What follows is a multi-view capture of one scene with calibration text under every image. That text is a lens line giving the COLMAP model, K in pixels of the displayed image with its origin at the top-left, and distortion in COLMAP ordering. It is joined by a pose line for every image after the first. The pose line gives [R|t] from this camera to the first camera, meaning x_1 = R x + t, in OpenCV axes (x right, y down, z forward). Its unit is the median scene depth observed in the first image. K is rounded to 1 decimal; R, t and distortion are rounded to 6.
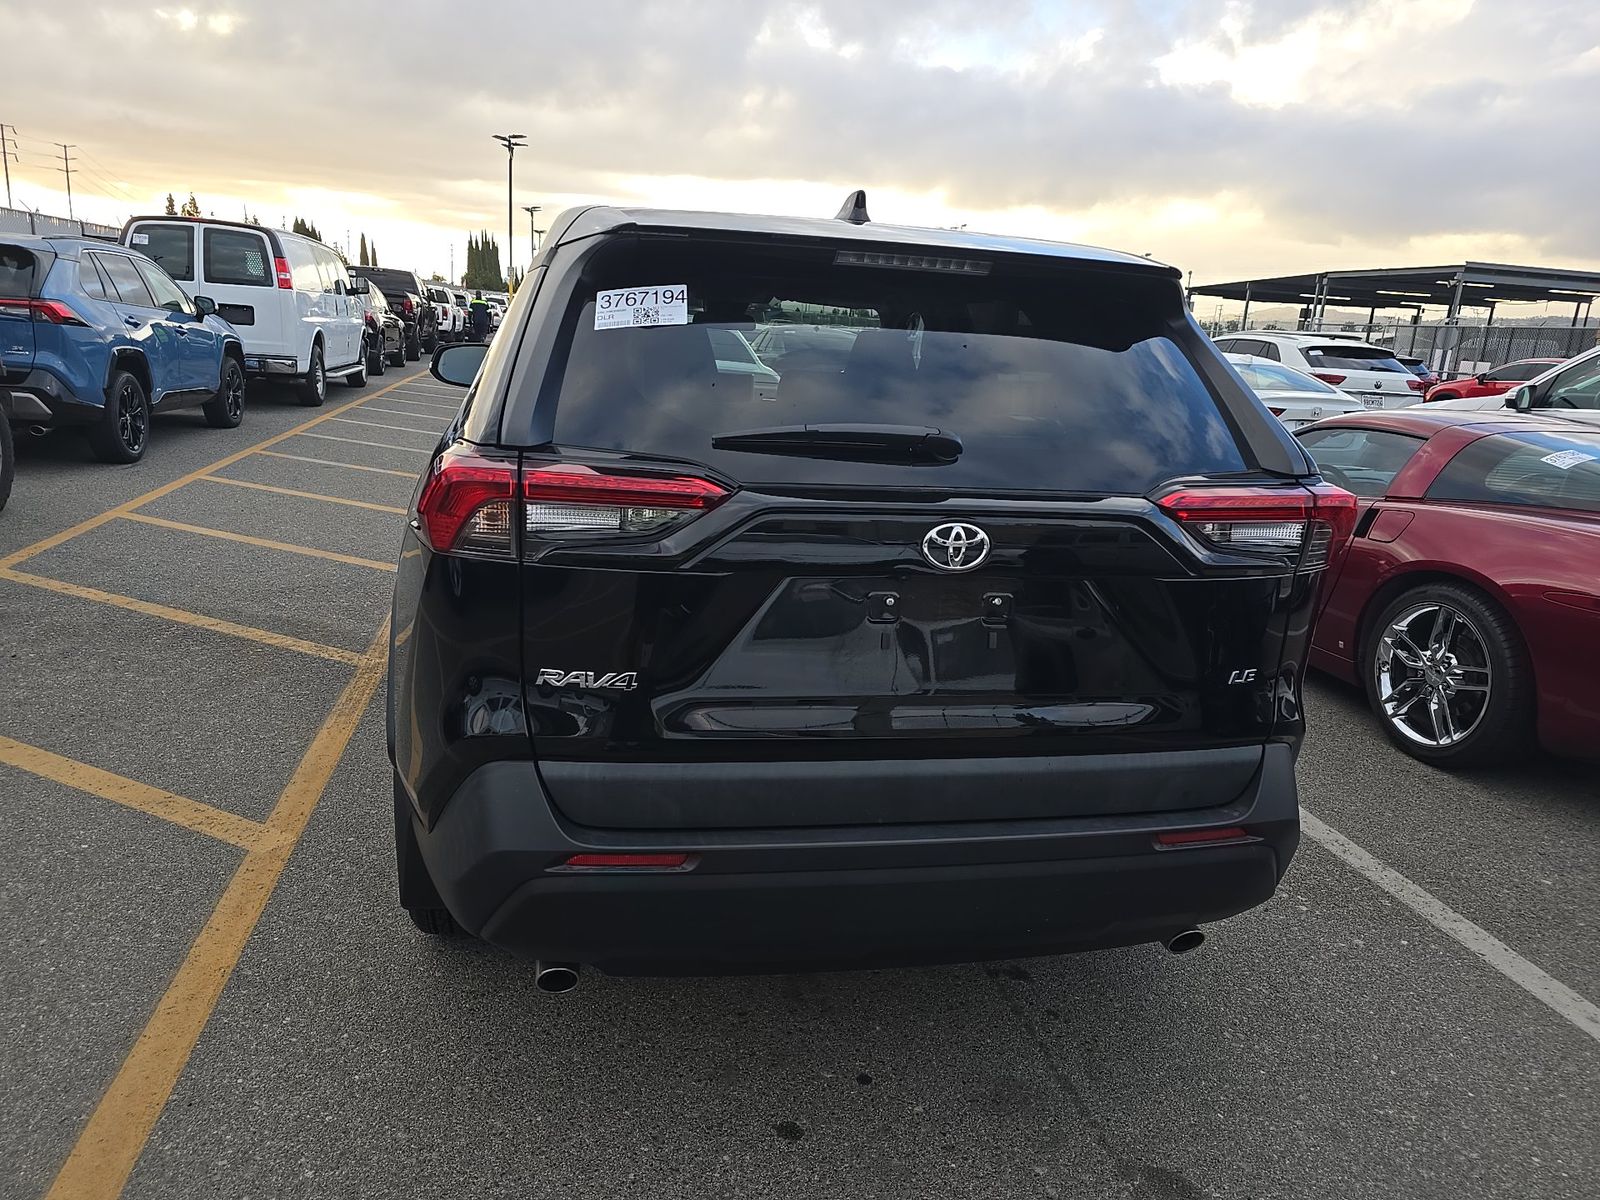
lens RADIAL K [[1084.0, 0, 800.0], [0, 1084.0, 600.0], [0, 0, 1]] dist [0.047509, -0.038073]
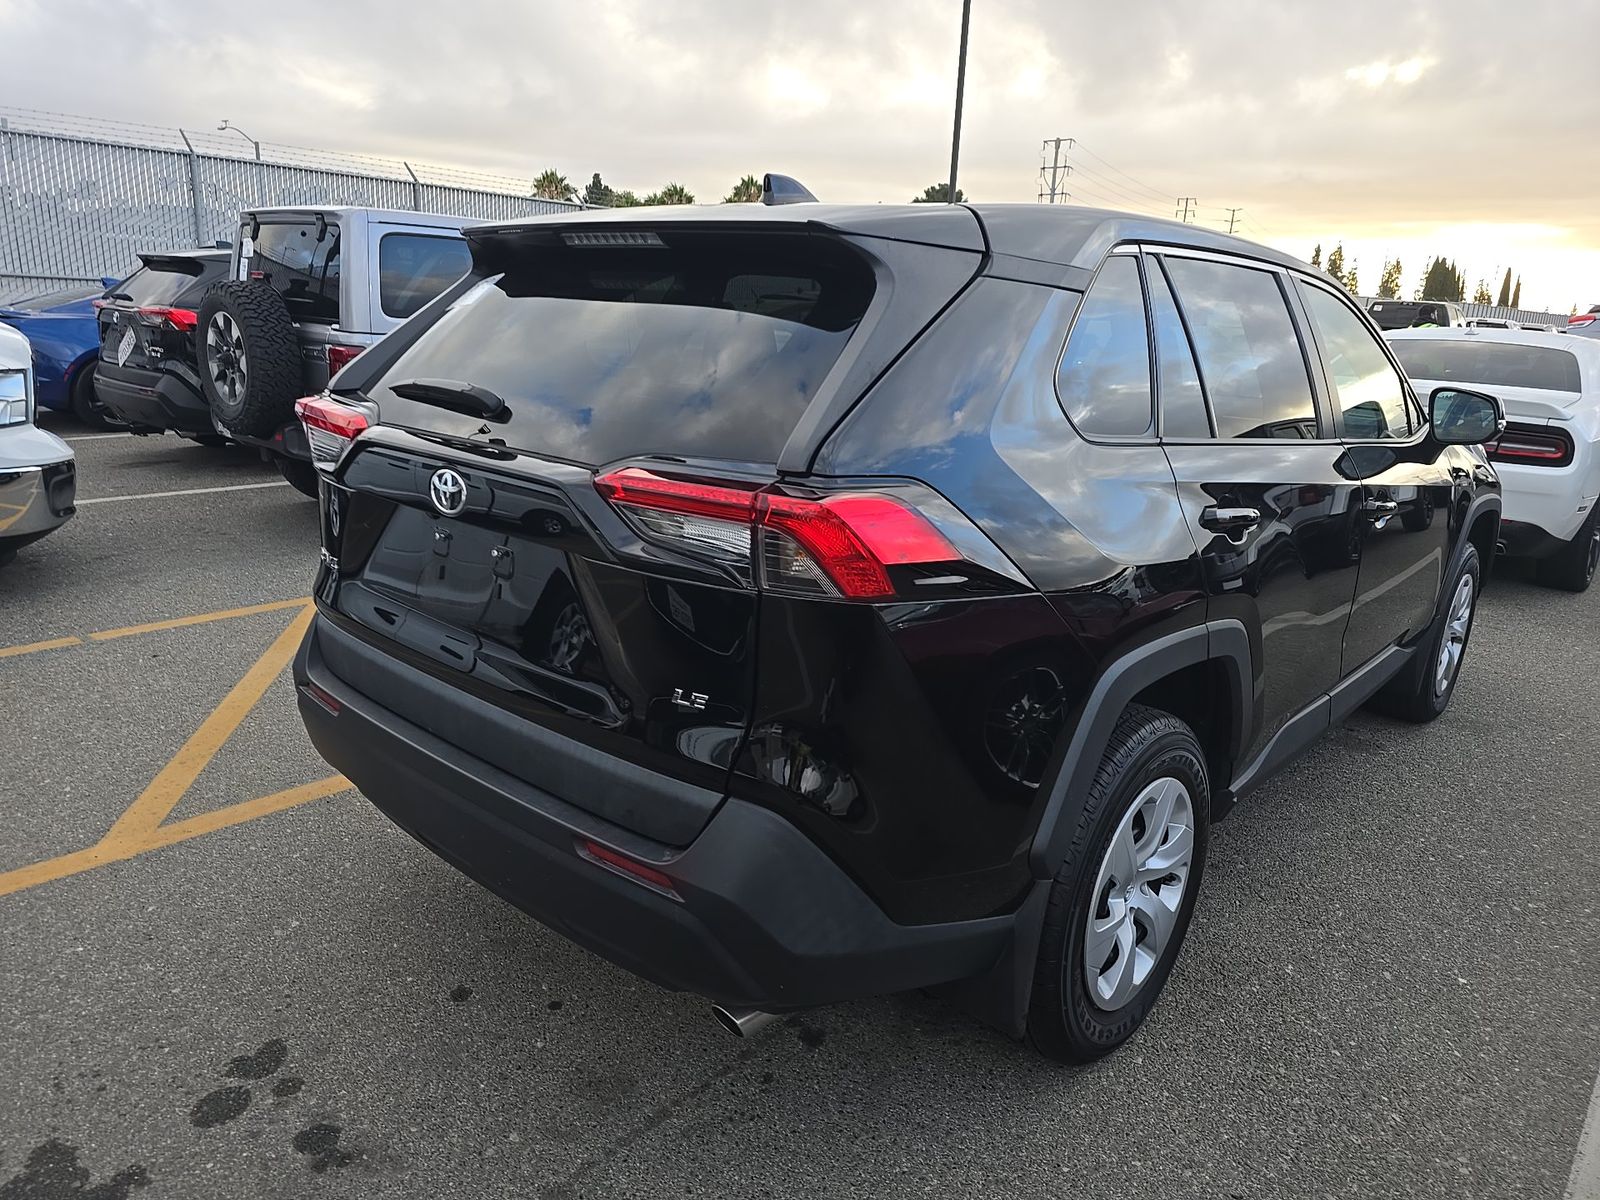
lens RADIAL K [[1081.9, 0, 800.0], [0, 1081.9, 600.0], [0, 0, 1]] dist [0.052424, -0.035357]
pose [[0.590868, 0.176446, -0.787237, 0.706673], [-0.206163, 0.976415, 0.064109, -0.048831], [0.779982, 0.124419, 0.613309, 0.350298]]
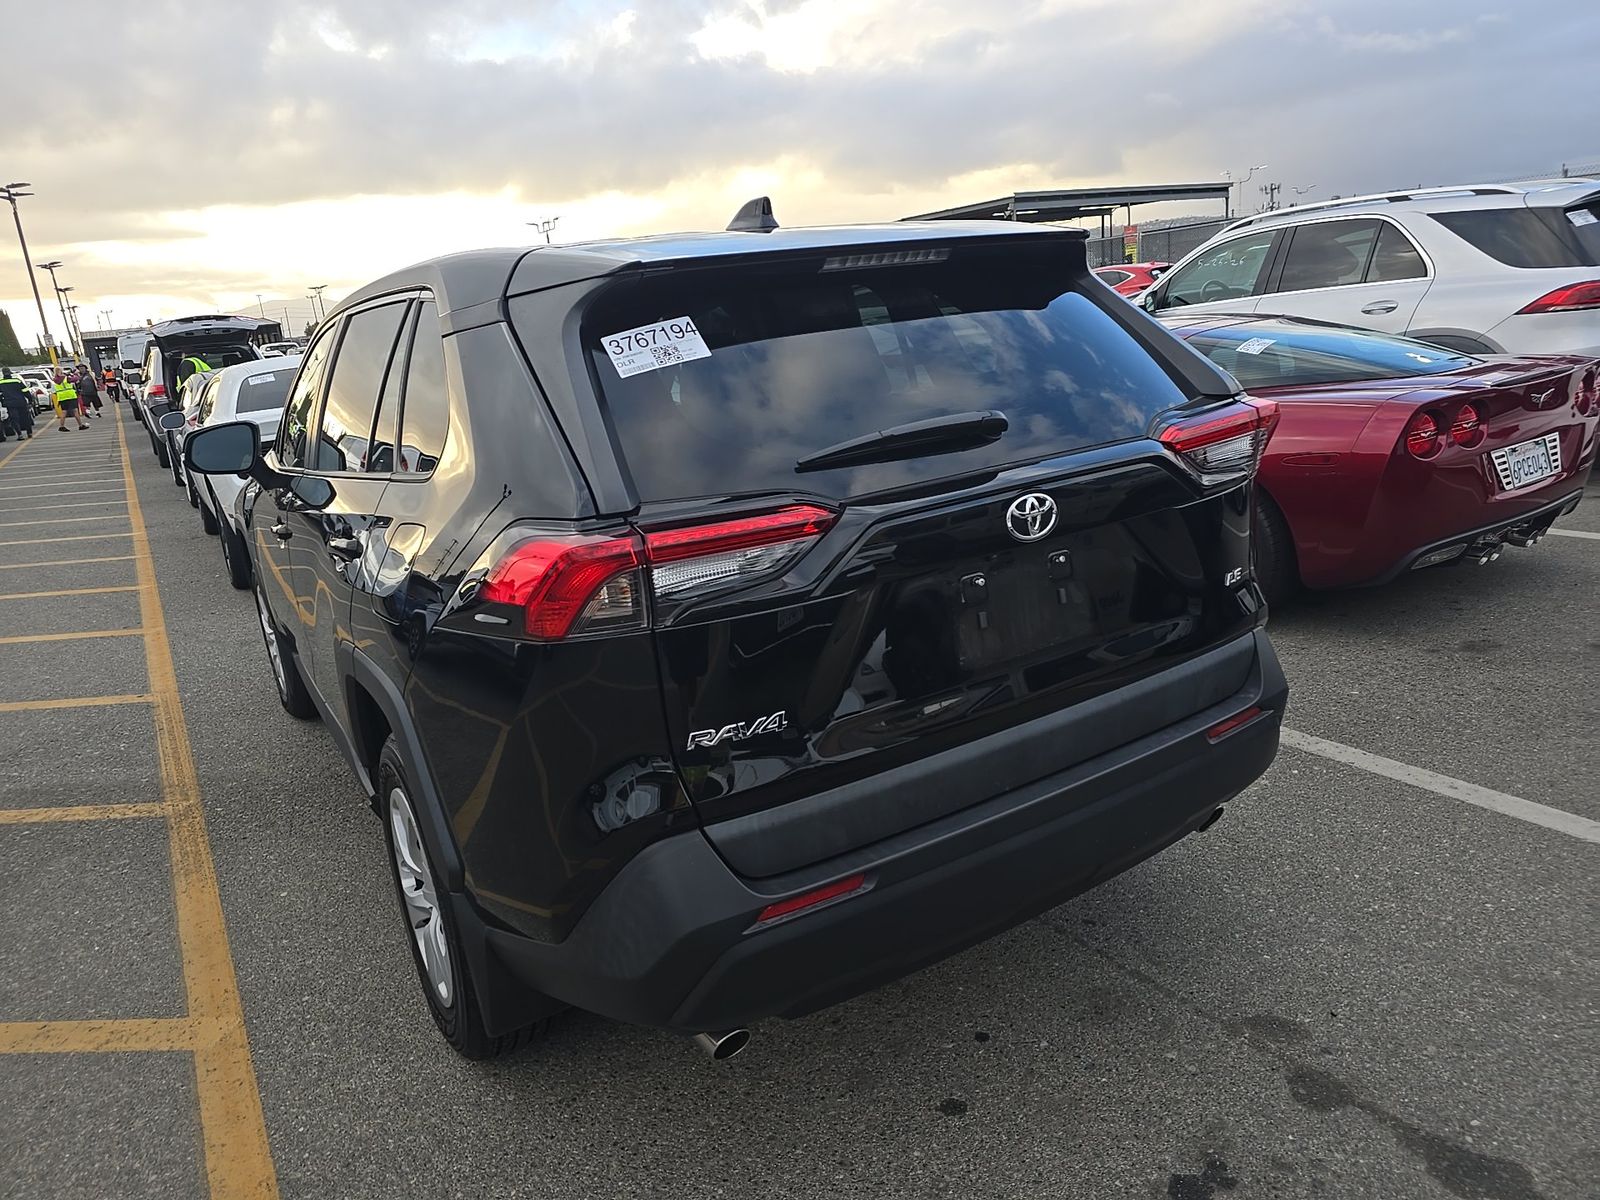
lens RADIAL K [[1084.0, 0, 800.0], [0, 1084.0, 600.0], [0, 0, 1]] dist [0.047509, -0.038073]
pose [[0.927094, -0.236343, 0.290927, -0.223715], [0.233381, 0.971326, 0.045371, -0.040282], [-0.293308, 0.025834, 0.955669, 0.030318]]
